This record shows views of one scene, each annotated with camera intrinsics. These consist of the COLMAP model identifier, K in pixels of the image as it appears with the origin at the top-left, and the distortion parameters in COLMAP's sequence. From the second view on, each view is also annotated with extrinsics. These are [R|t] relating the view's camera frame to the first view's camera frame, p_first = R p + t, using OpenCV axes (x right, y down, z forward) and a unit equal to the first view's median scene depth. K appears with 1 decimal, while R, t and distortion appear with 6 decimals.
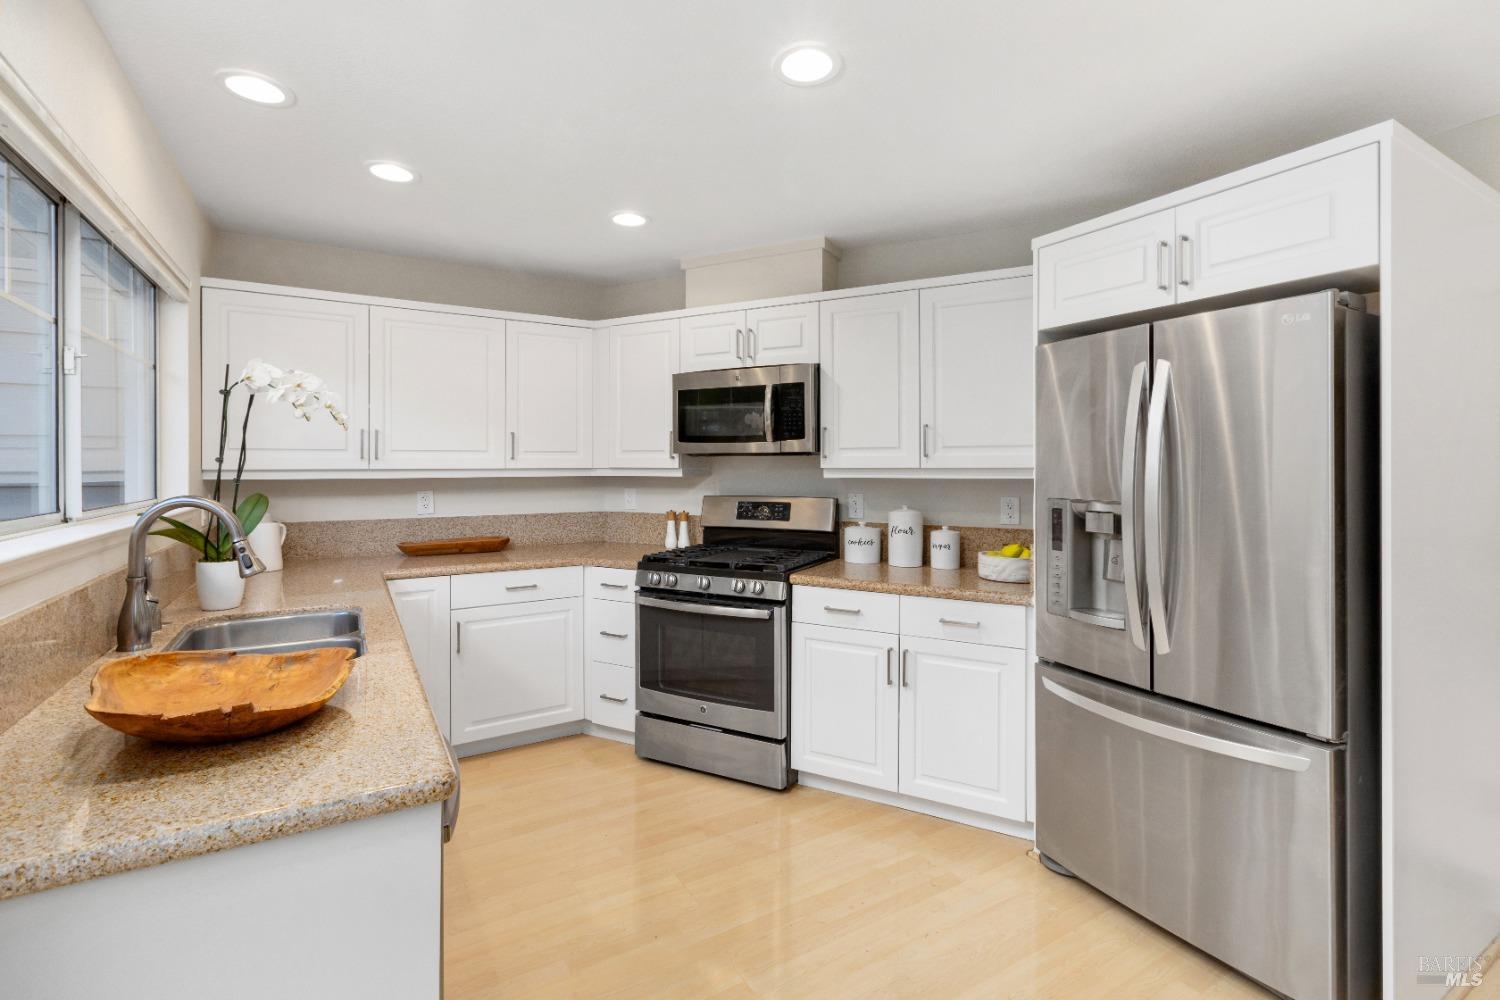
lens RADIAL K [[676.3, 0, 765.5], [0, 676.3, 465.7], [0, 0, 1]] dist [0.001662, 0.000642]
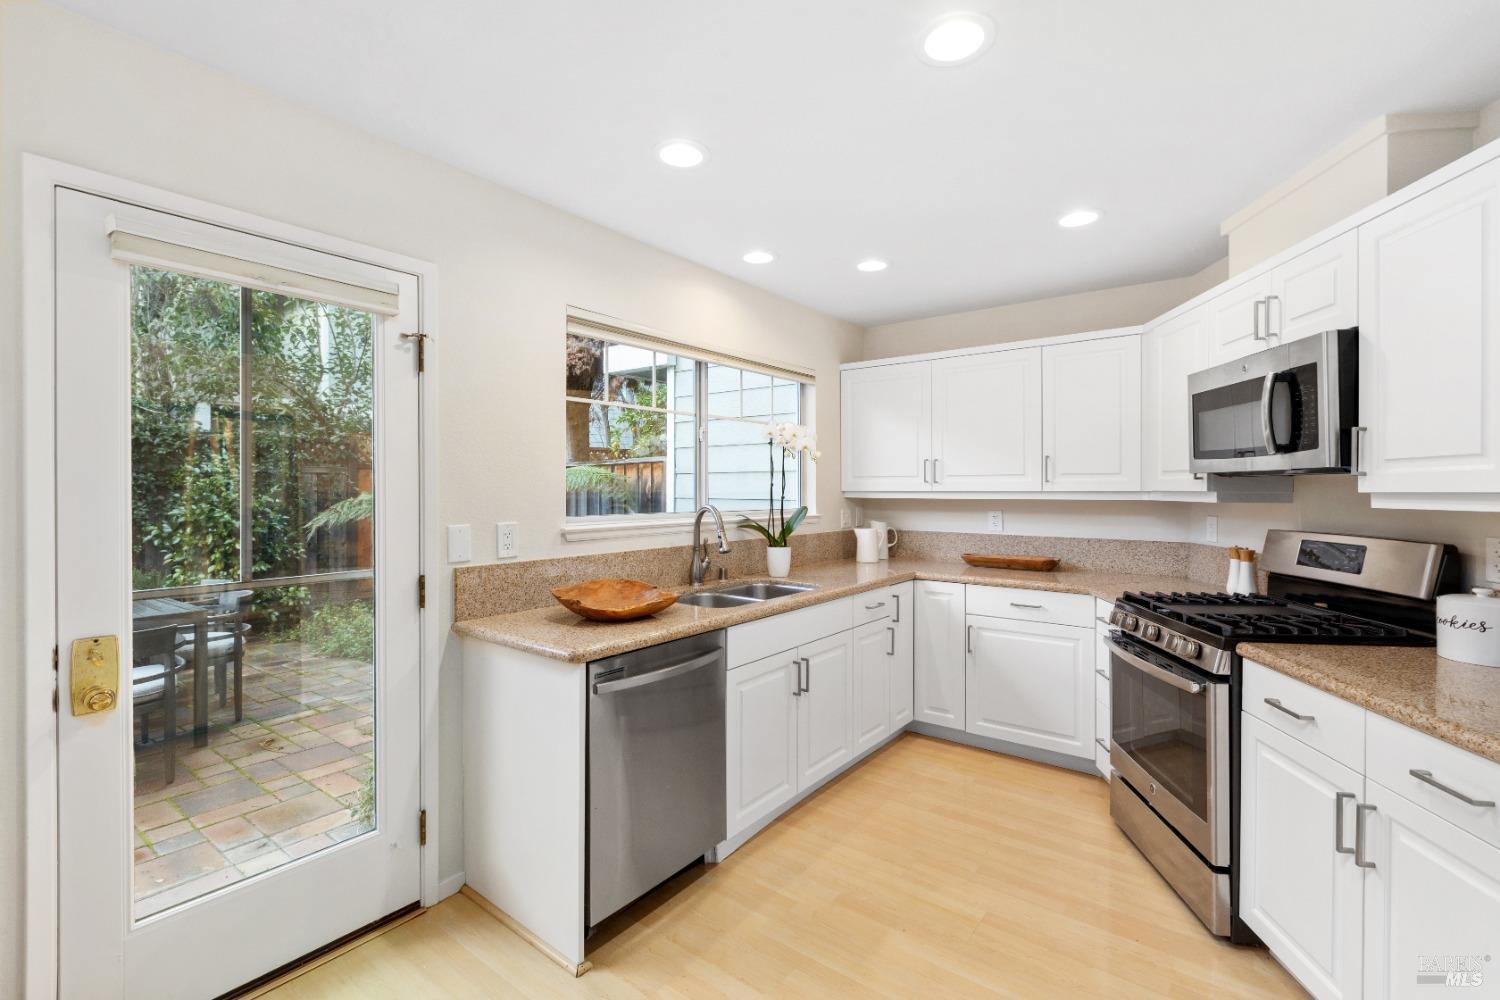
lens RADIAL K [[669.8, 0, 731.6], [0, 669.8, 491.6], [0, 0, 1]] dist [0.000125, 0.000155]
pose [[0.339496, 0.004114, -0.940598, 0.453851], [0.002927, 0.999981, 0.005430, -0.002423], [0.940603, -0.004596, 0.339478, 0.229846]]
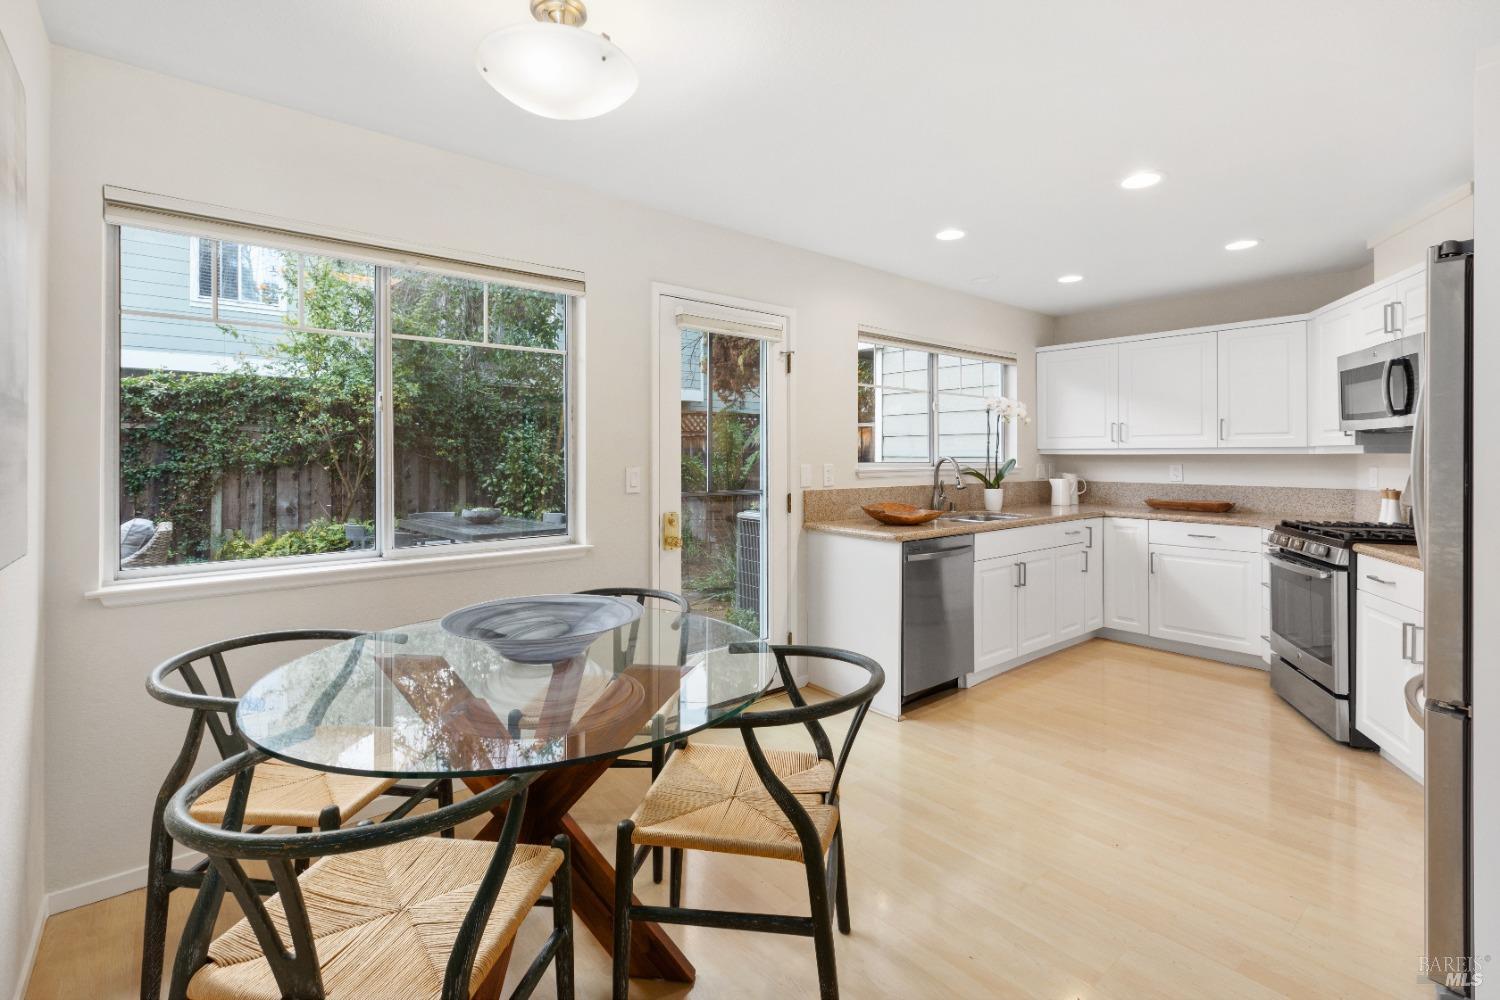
lens RADIAL K [[675.4, 0, 717.8], [0, 675.4, 455.1], [0, 0, 1]] dist [0.000321, -0.000244]
pose [[0.114720, -0.000926, -0.993397, 0.852653], [0.001400, 0.999999, -0.000771, 0.020026], [0.993397, -0.001302, 0.114721, -0.095308]]
